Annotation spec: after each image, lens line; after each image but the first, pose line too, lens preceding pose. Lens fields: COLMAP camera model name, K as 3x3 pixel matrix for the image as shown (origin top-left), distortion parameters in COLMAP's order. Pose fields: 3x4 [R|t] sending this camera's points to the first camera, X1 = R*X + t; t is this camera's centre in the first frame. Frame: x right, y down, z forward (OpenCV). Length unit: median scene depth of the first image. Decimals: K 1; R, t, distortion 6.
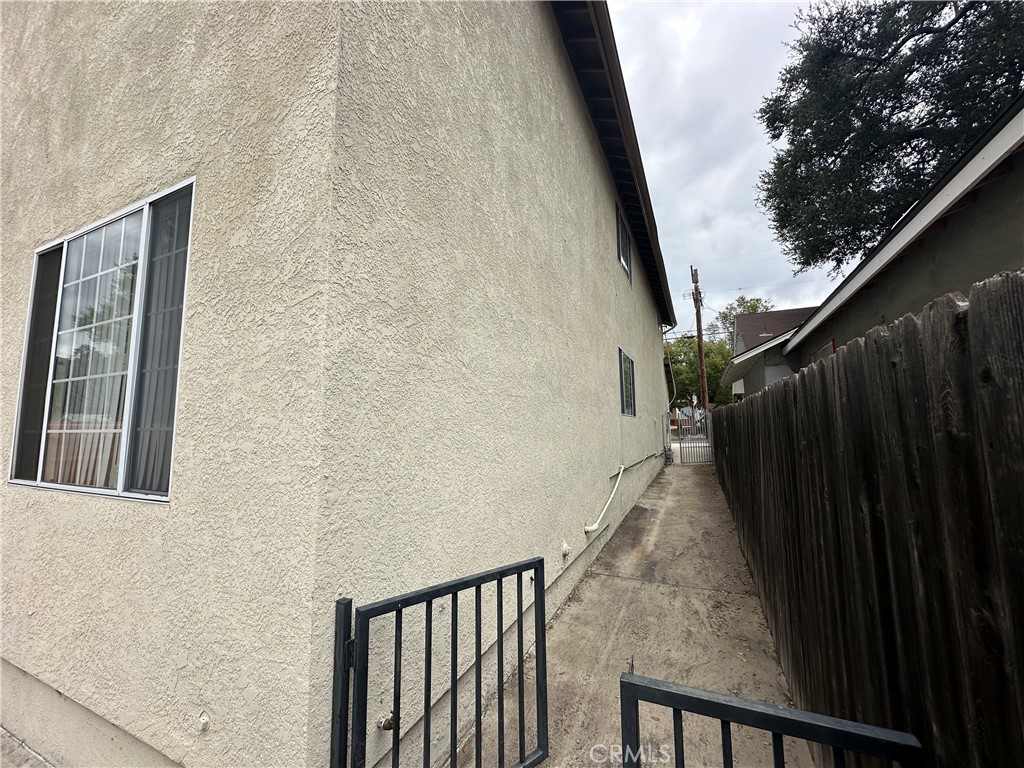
lens RADIAL K [[408.3, 0, 511.2], [0, 408.3, 386.5], [0, 0, 1]] dist [-0.003701, 0.000811]
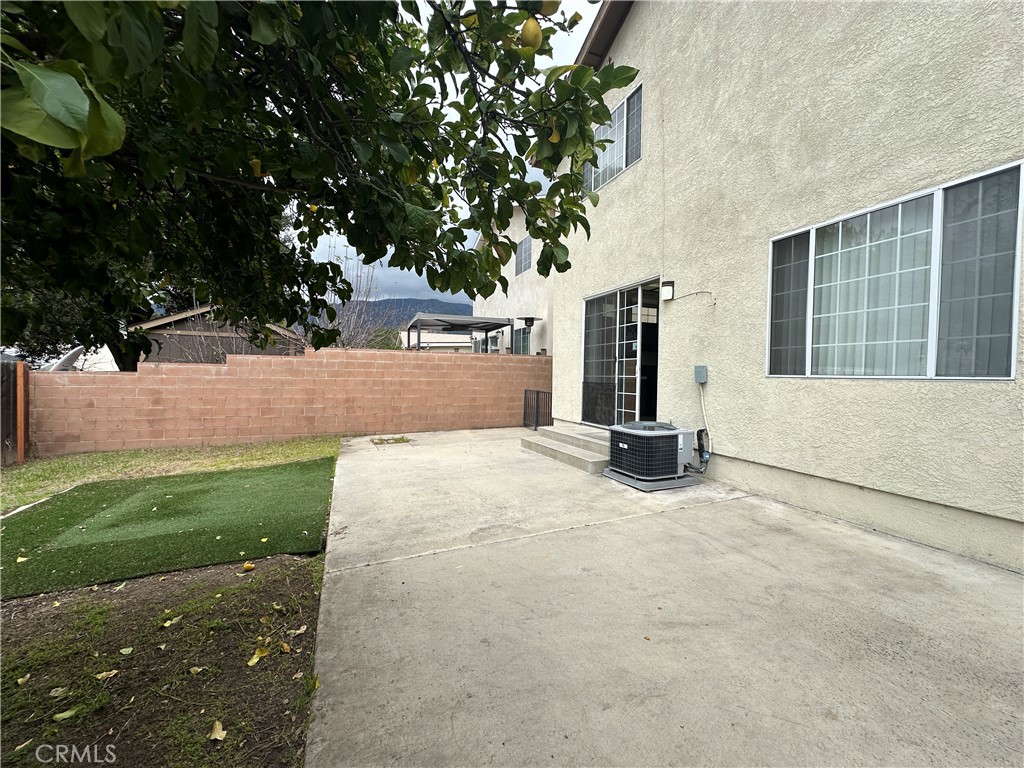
lens RADIAL K [[408.3, 0, 511.2], [0, 408.3, 386.5], [0, 0, 1]] dist [-0.003701, 0.000811]
pose [[0.727505, 0.036711, -0.685120, -0.996077], [0.054698, 0.992286, 0.111251, 0.020146], [0.683919, -0.118411, 0.719885, -1.259366]]
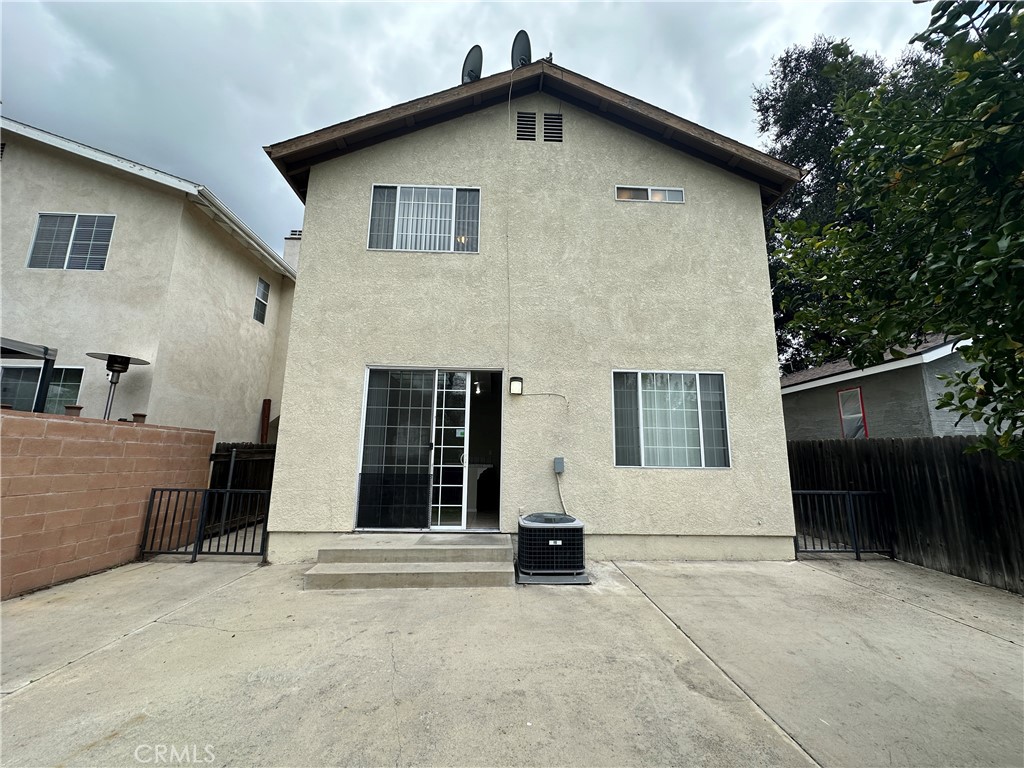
lens RADIAL K [[408.3, 0, 511.2], [0, 408.3, 386.5], [0, 0, 1]] dist [-0.003701, 0.000811]
pose [[0.889702, 0.097397, 0.446031, -3.520944], [-0.068251, 0.994375, -0.080994, -0.006764], [-0.451411, 0.041618, 0.891345, -1.104596]]
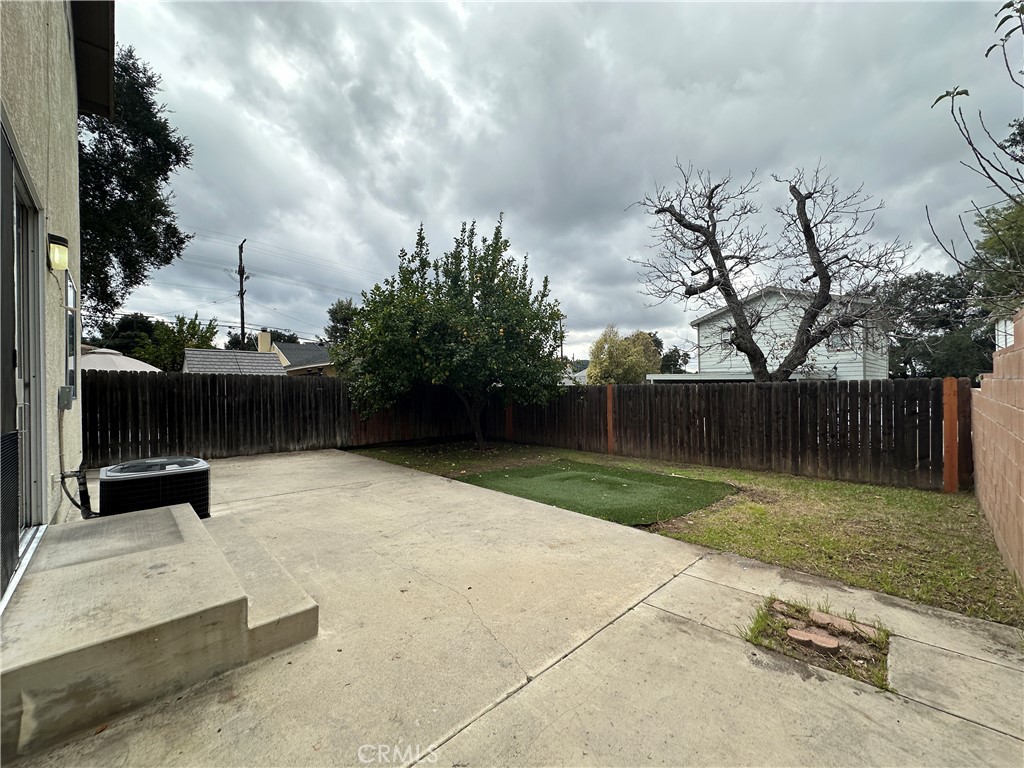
lens RADIAL K [[408.3, 0, 511.2], [0, 408.3, 386.5], [0, 0, 1]] dist [-0.003701, 0.000811]
pose [[-0.934612, 0.019810, 0.355116, -4.362880], [-0.018432, 0.994408, -0.103984, 0.391322], [-0.355190, -0.103730, -0.929021, 2.337180]]
